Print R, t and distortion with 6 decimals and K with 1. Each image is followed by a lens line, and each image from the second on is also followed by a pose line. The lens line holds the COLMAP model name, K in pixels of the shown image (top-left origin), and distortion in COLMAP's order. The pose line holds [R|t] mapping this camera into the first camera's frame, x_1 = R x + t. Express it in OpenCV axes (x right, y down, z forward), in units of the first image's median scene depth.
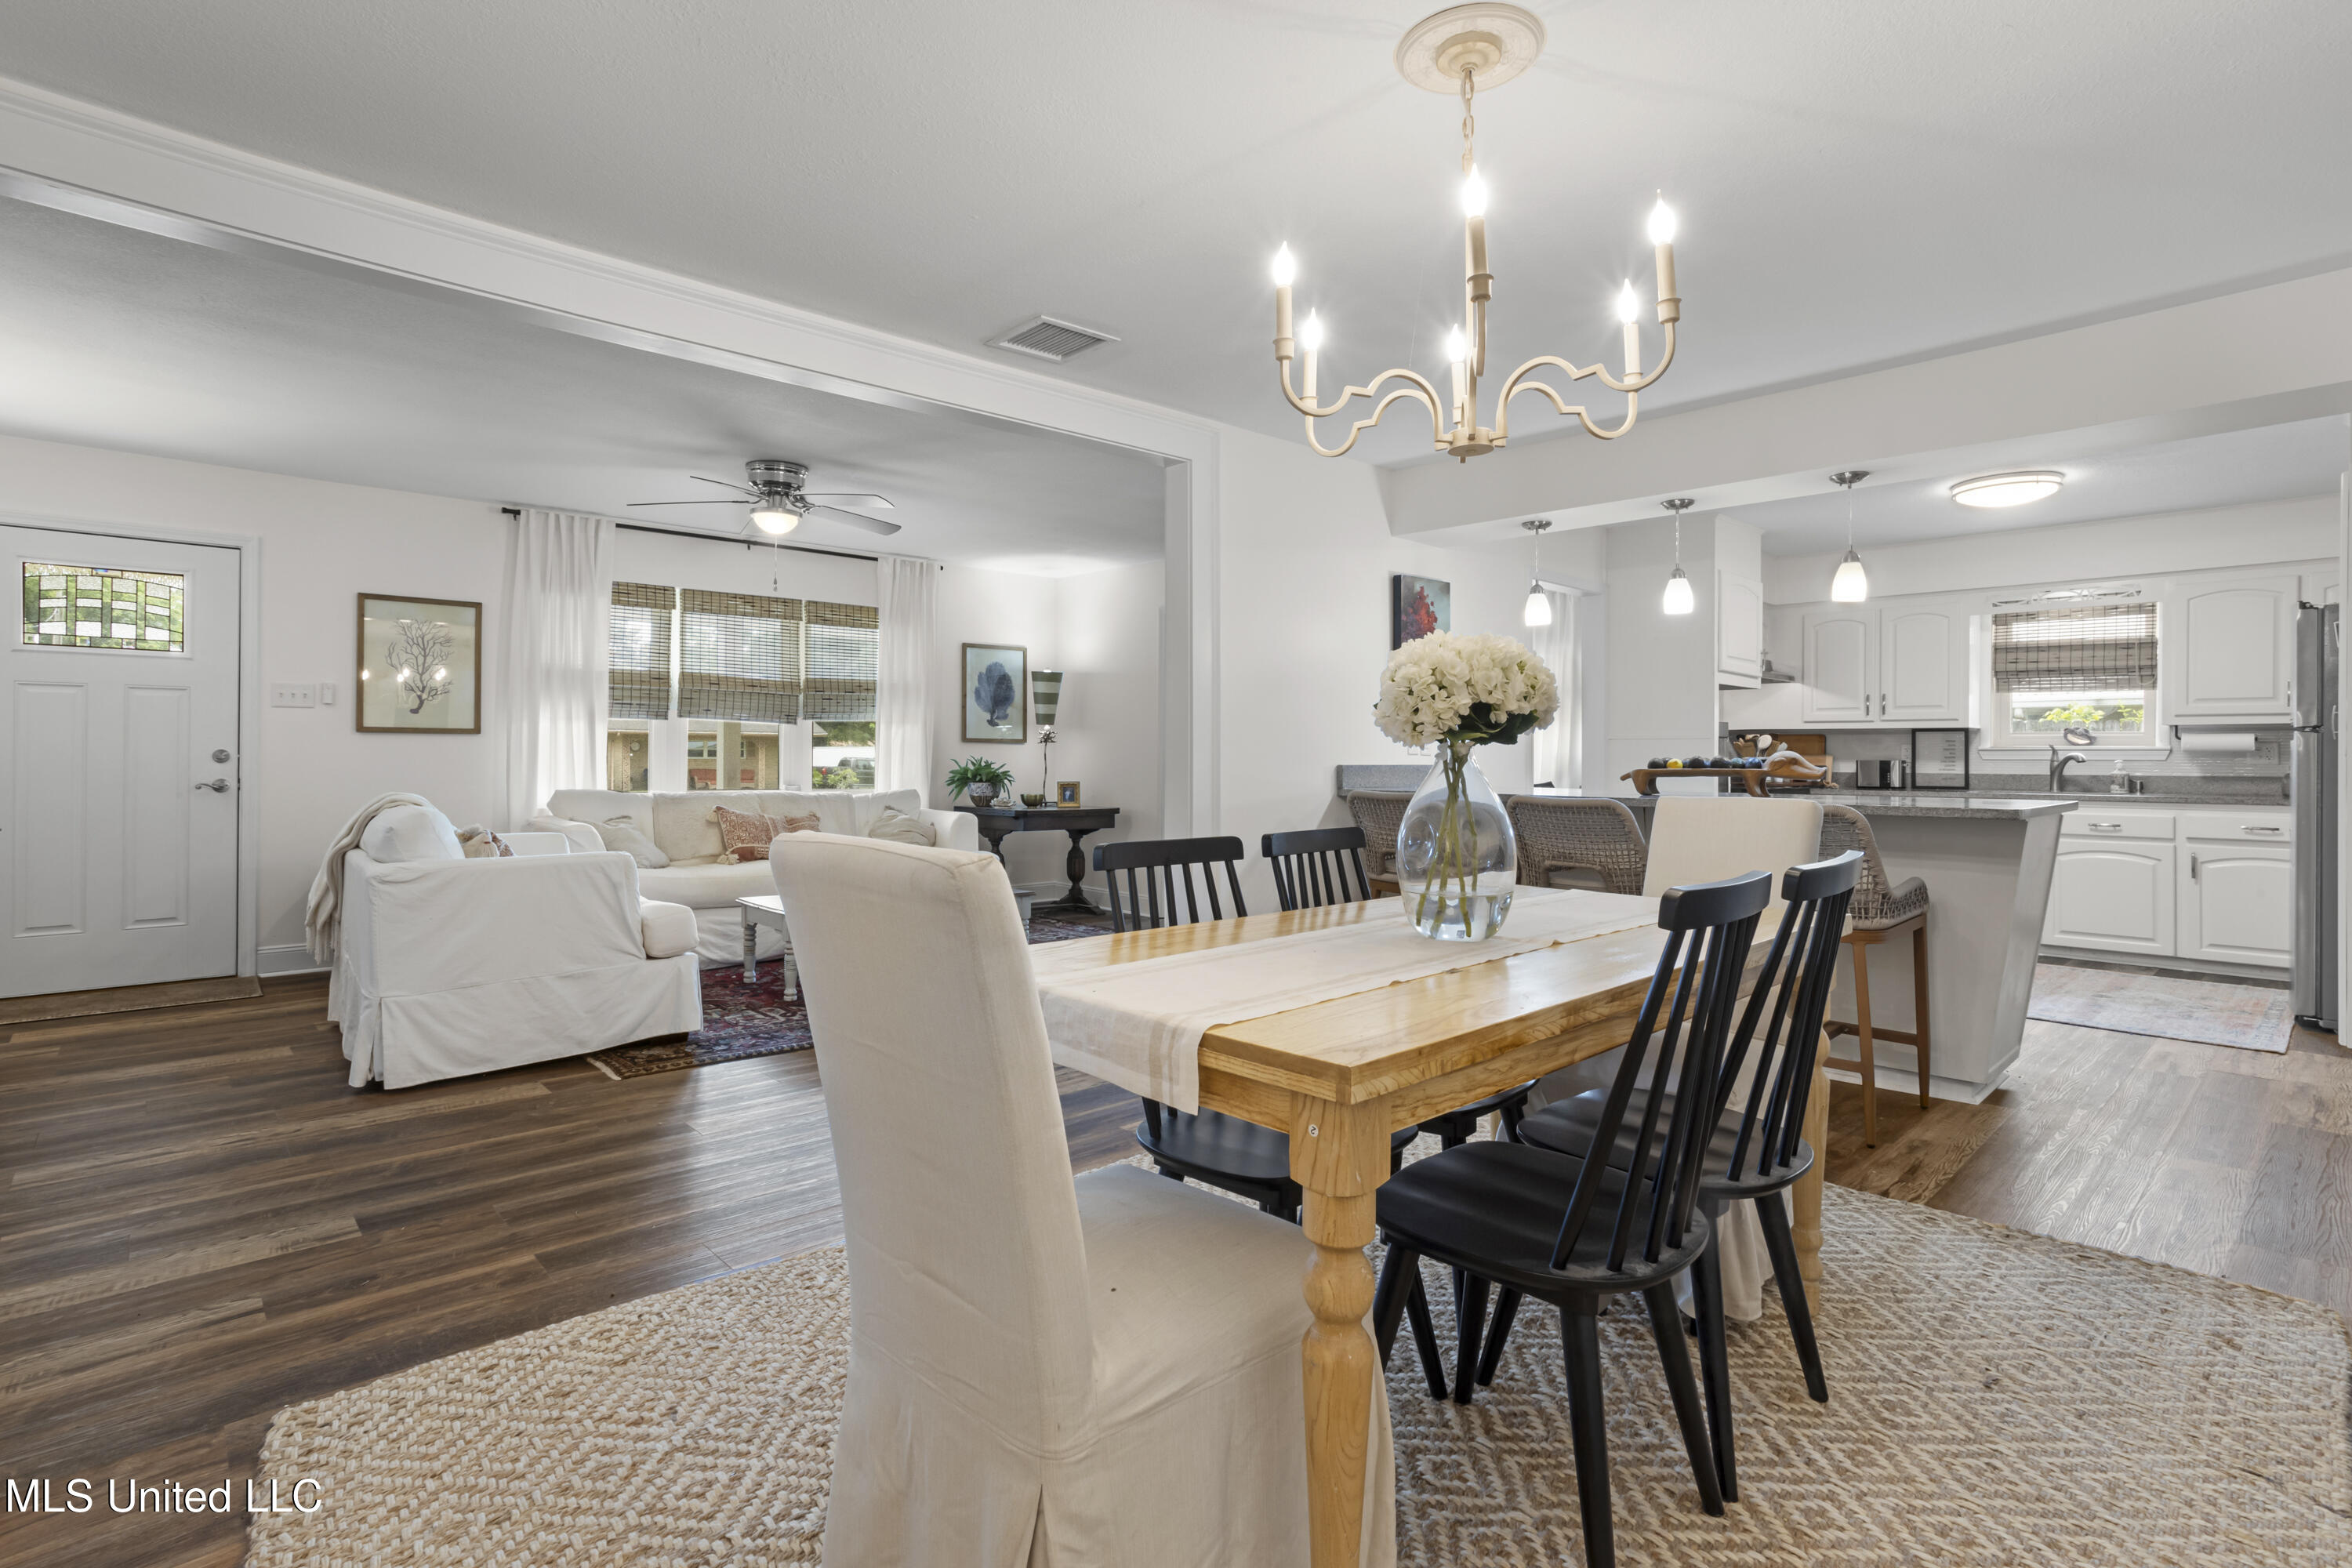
lens RADIAL K [[1128.4, 0, 1164.5], [0, 1128.4, 748.1], [0, 0, 1]] dist [-0.024137, 0.009740]
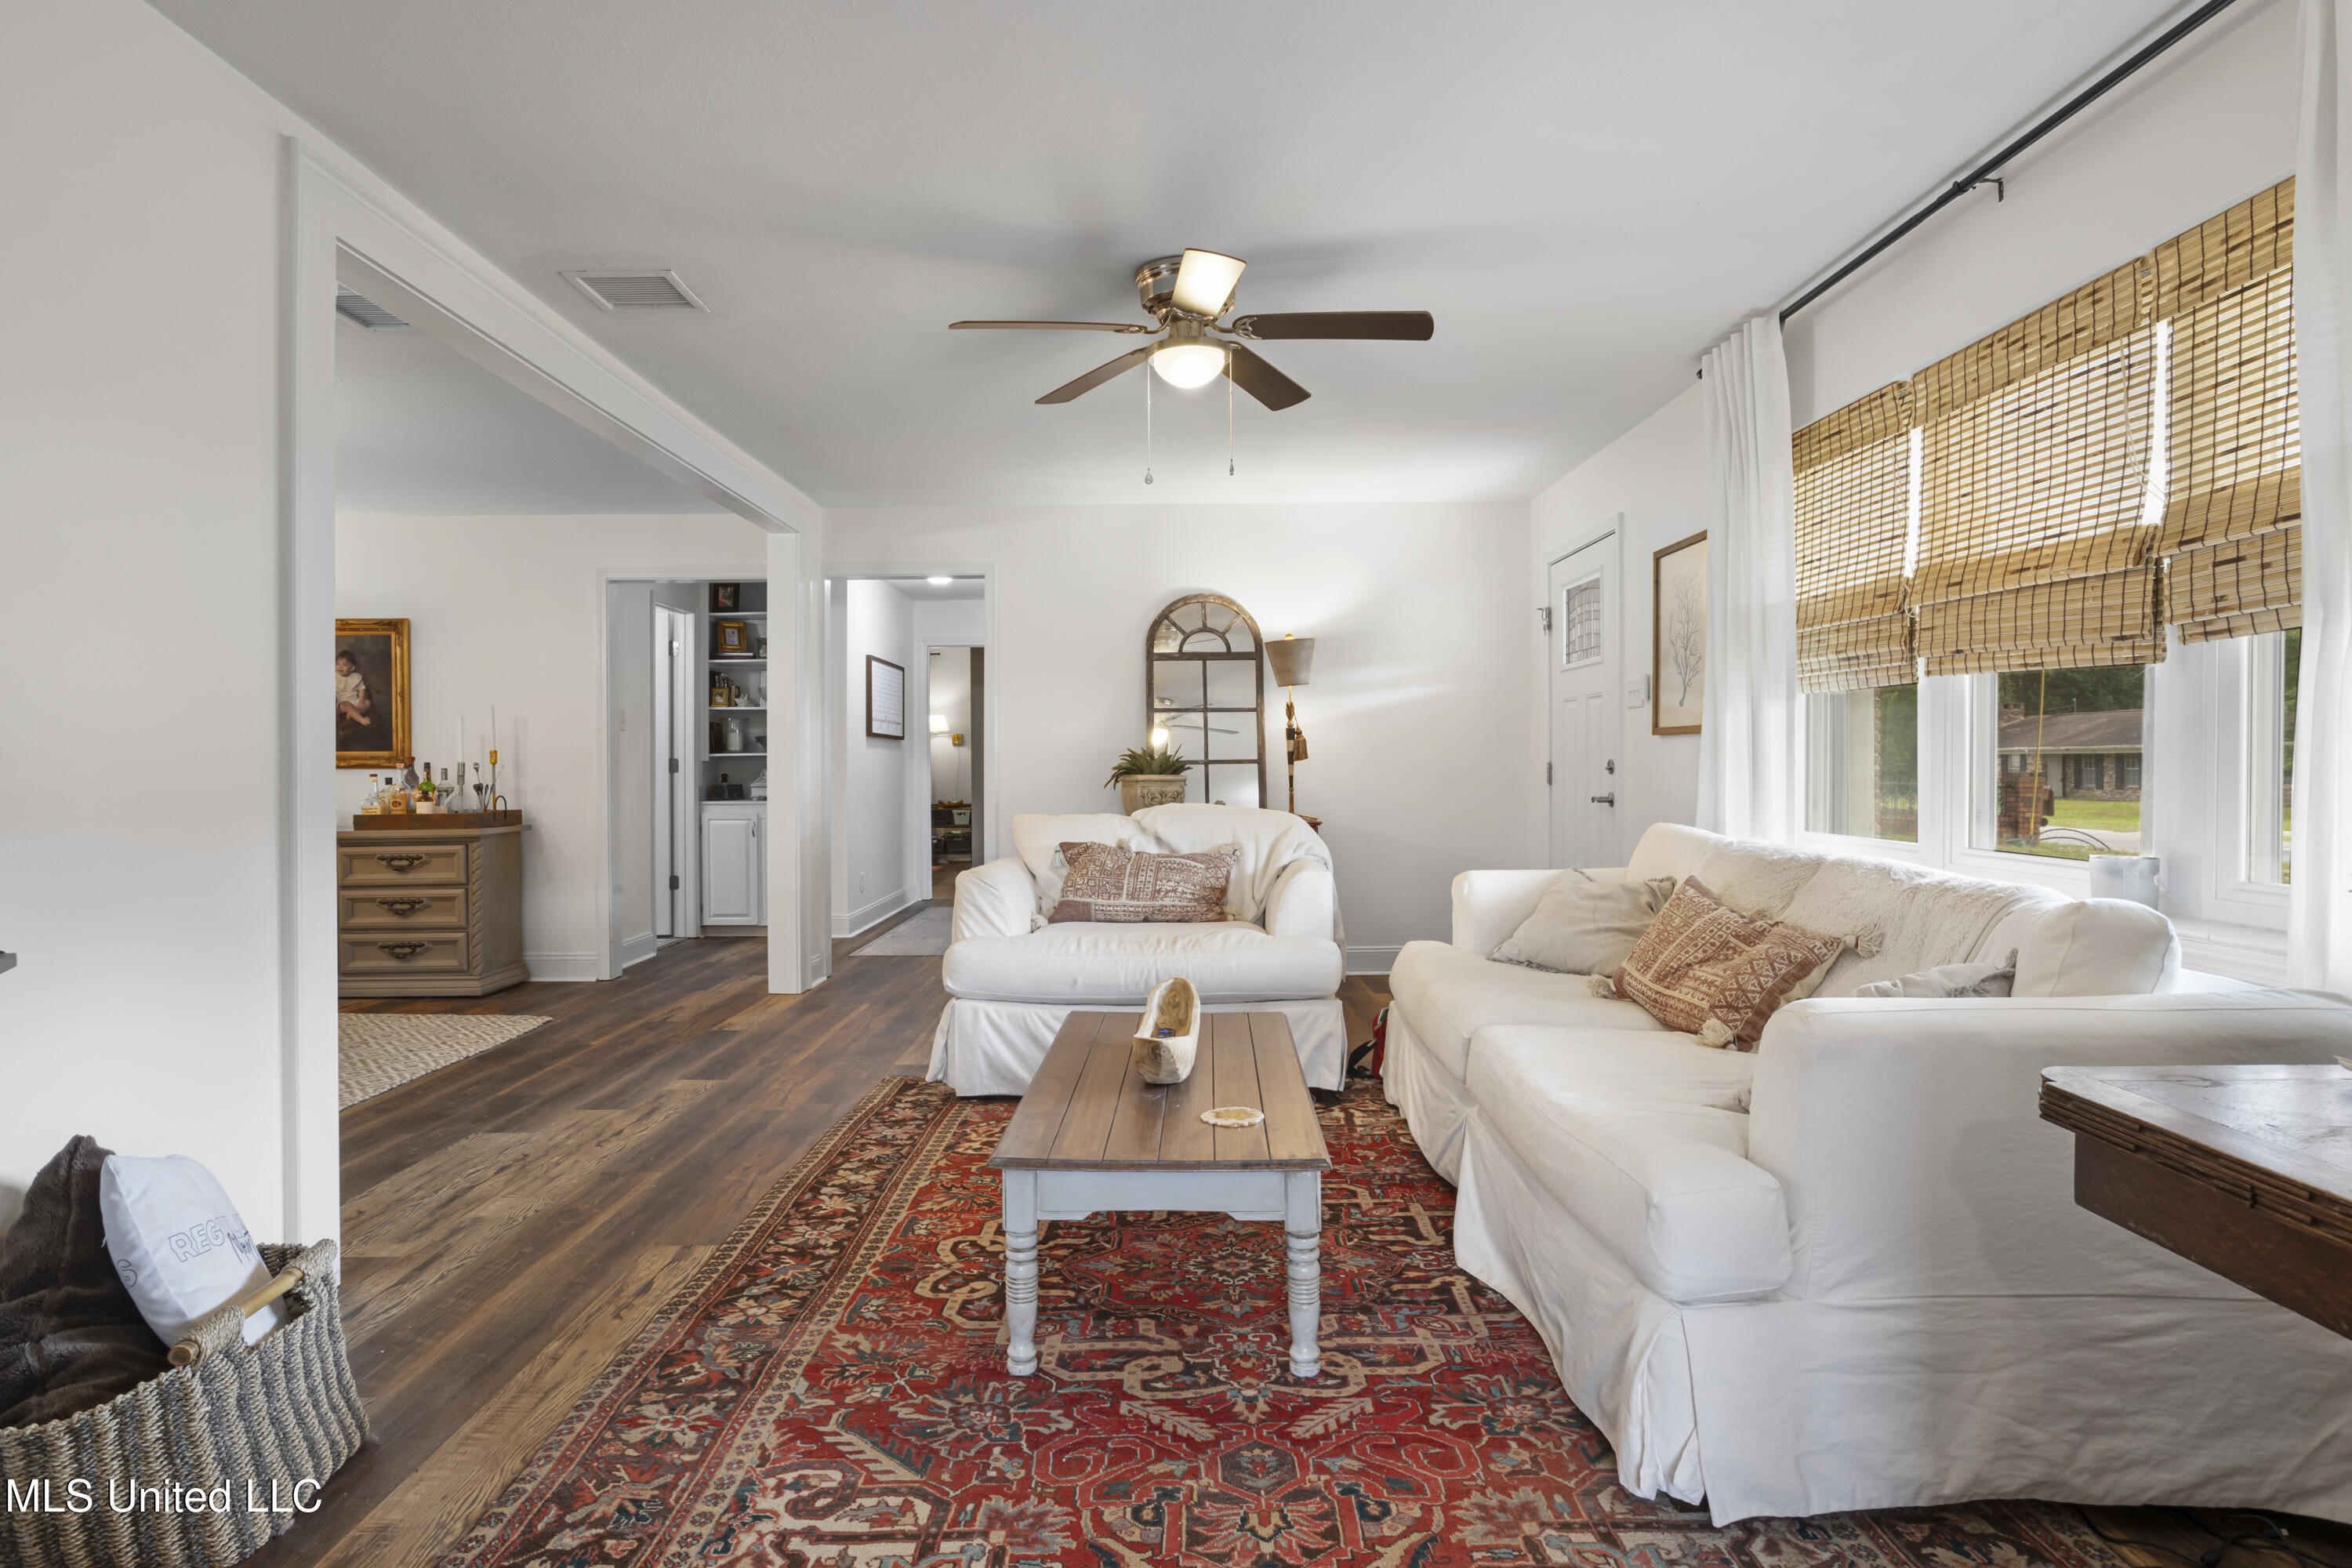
lens RADIAL K [[1337.4, 0, 1188.0], [0, 1337.4, 788.1], [0, 0, 1]] dist [-0.045460, 0.011853]
pose [[-0.686909, 0.013010, -0.726627, 0.143269], [0.006978, 0.999912, 0.011305, 0.008765], [0.726710, 0.002695, -0.686939, 1.301432]]
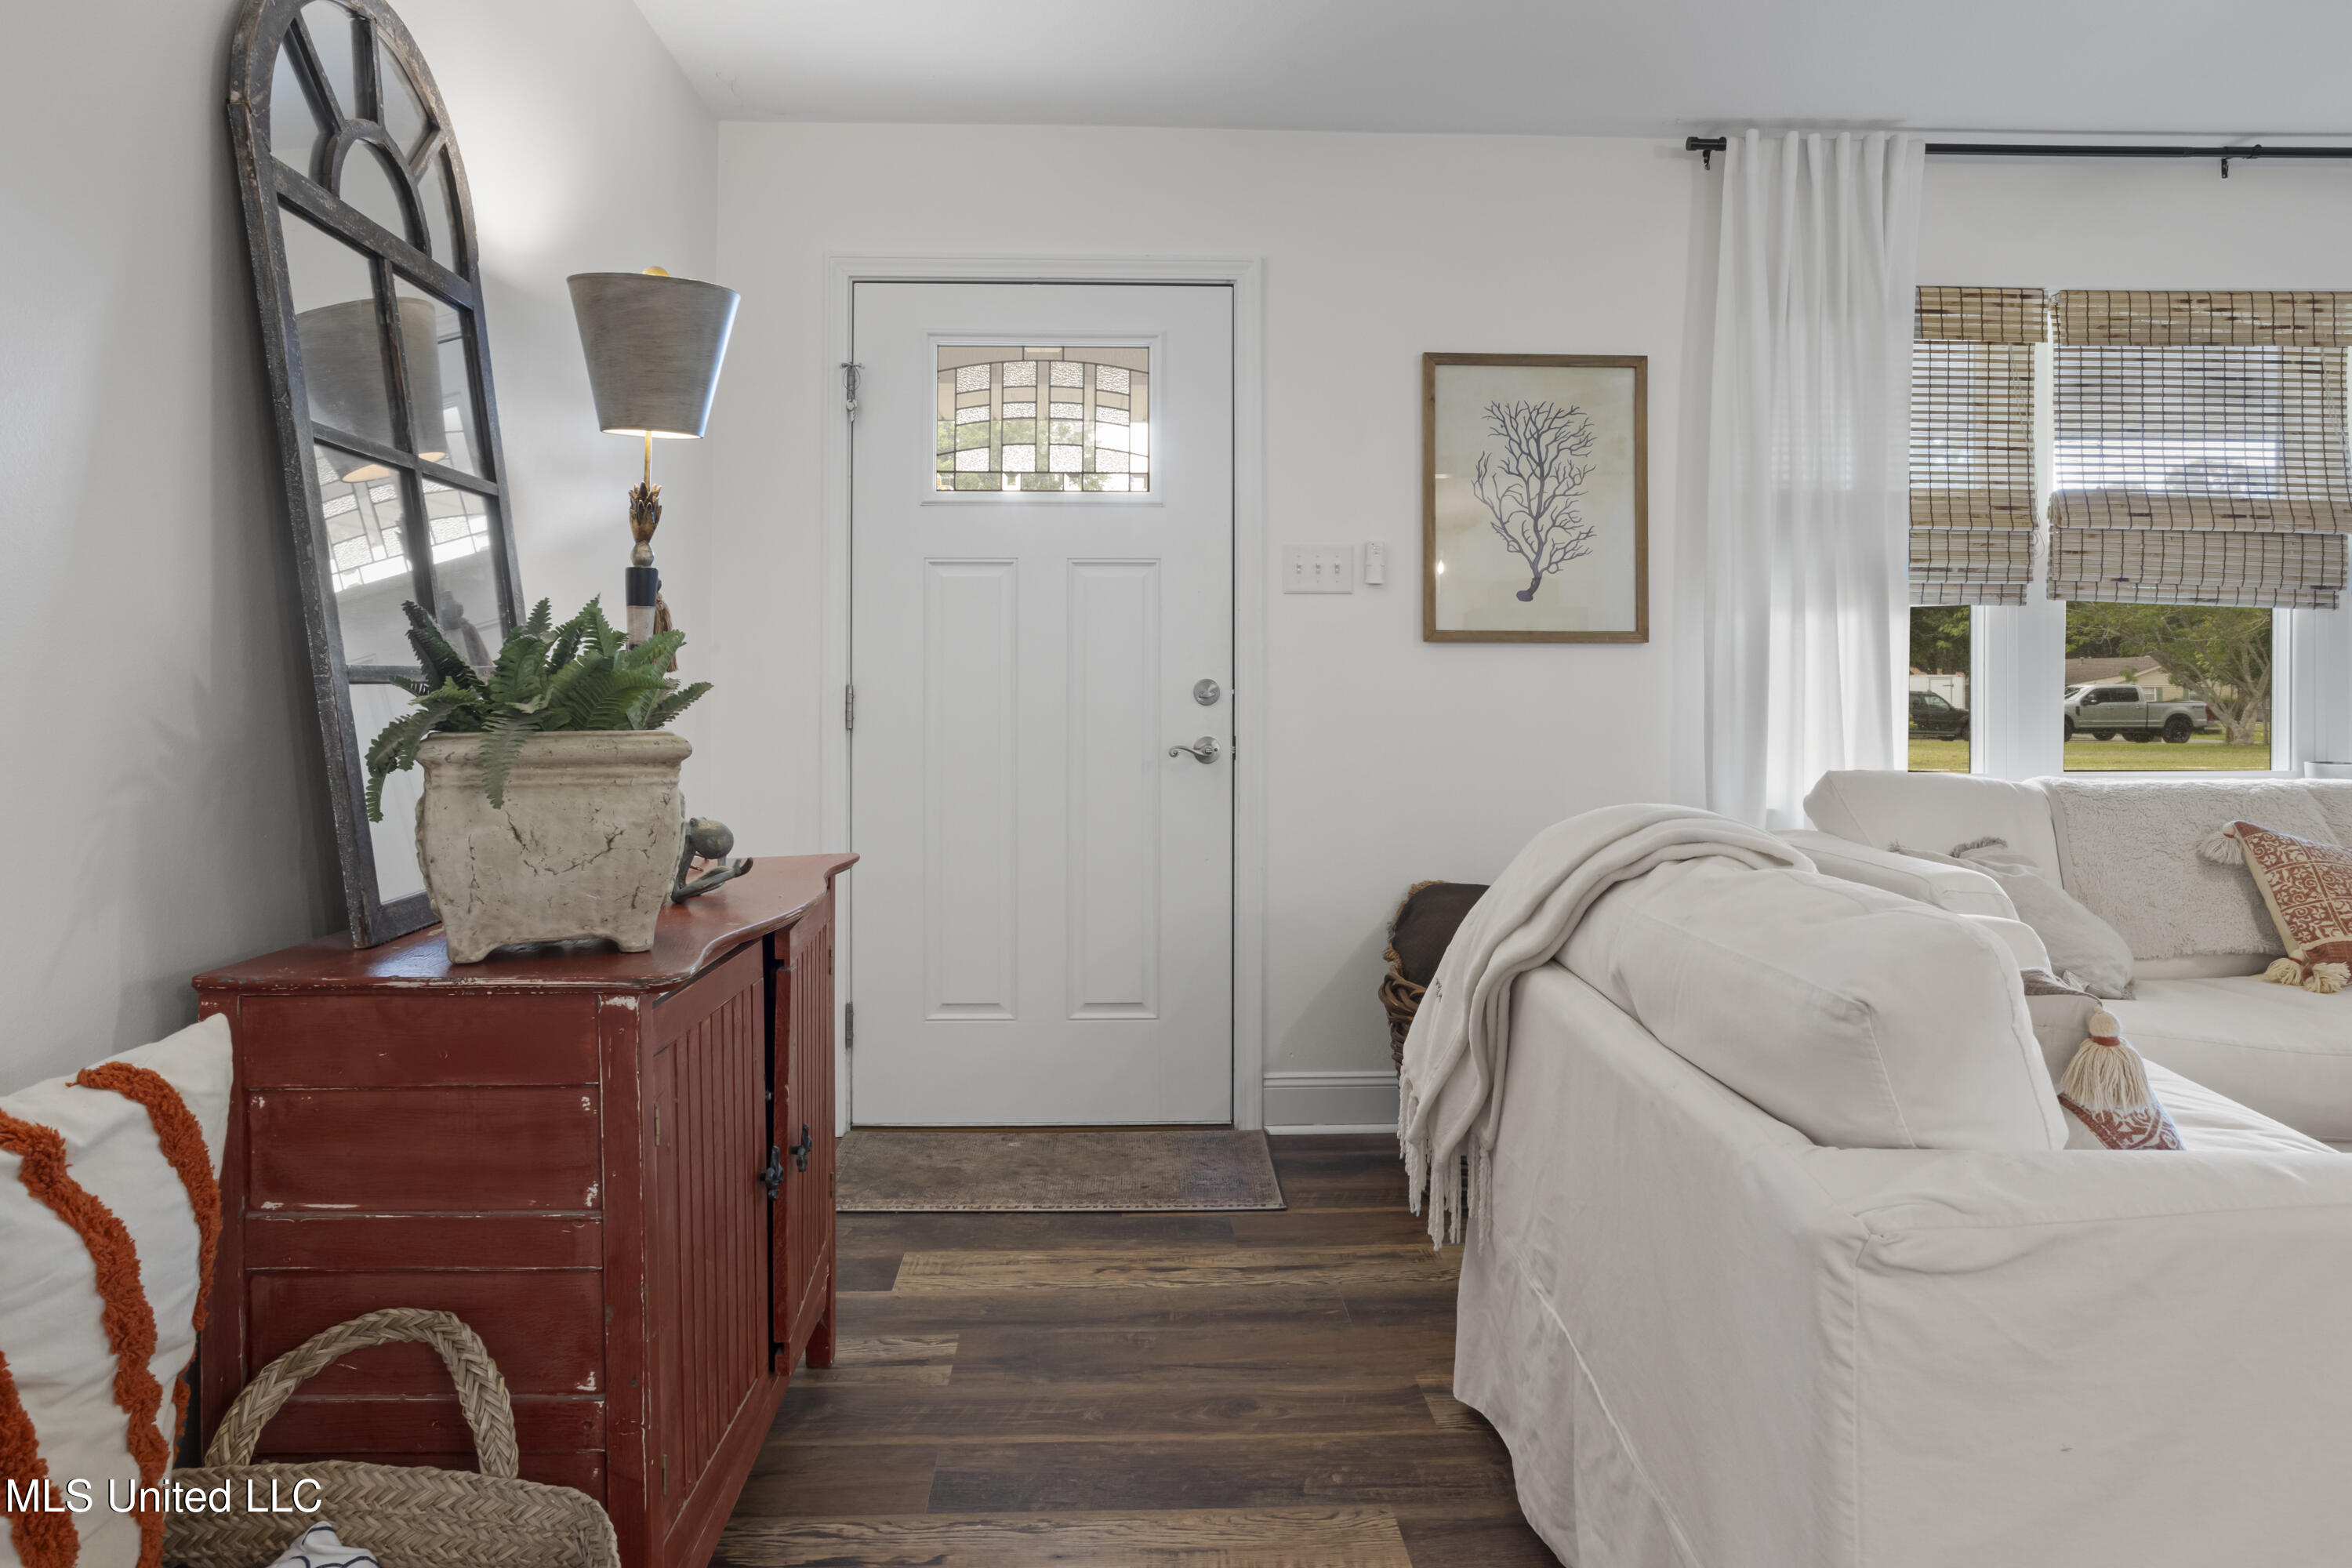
lens RADIAL K [[1491.2, 0, 1140.2], [0, 1491.2, 677.9], [0, 0, 1]] dist [-0.005107, 0.008397]
pose [[0.744798, -0.010284, -0.667210, -0.359938], [0.005040, 0.999939, -0.009787, 0.006496], [0.667271, 0.003926, 0.744805, 0.409831]]
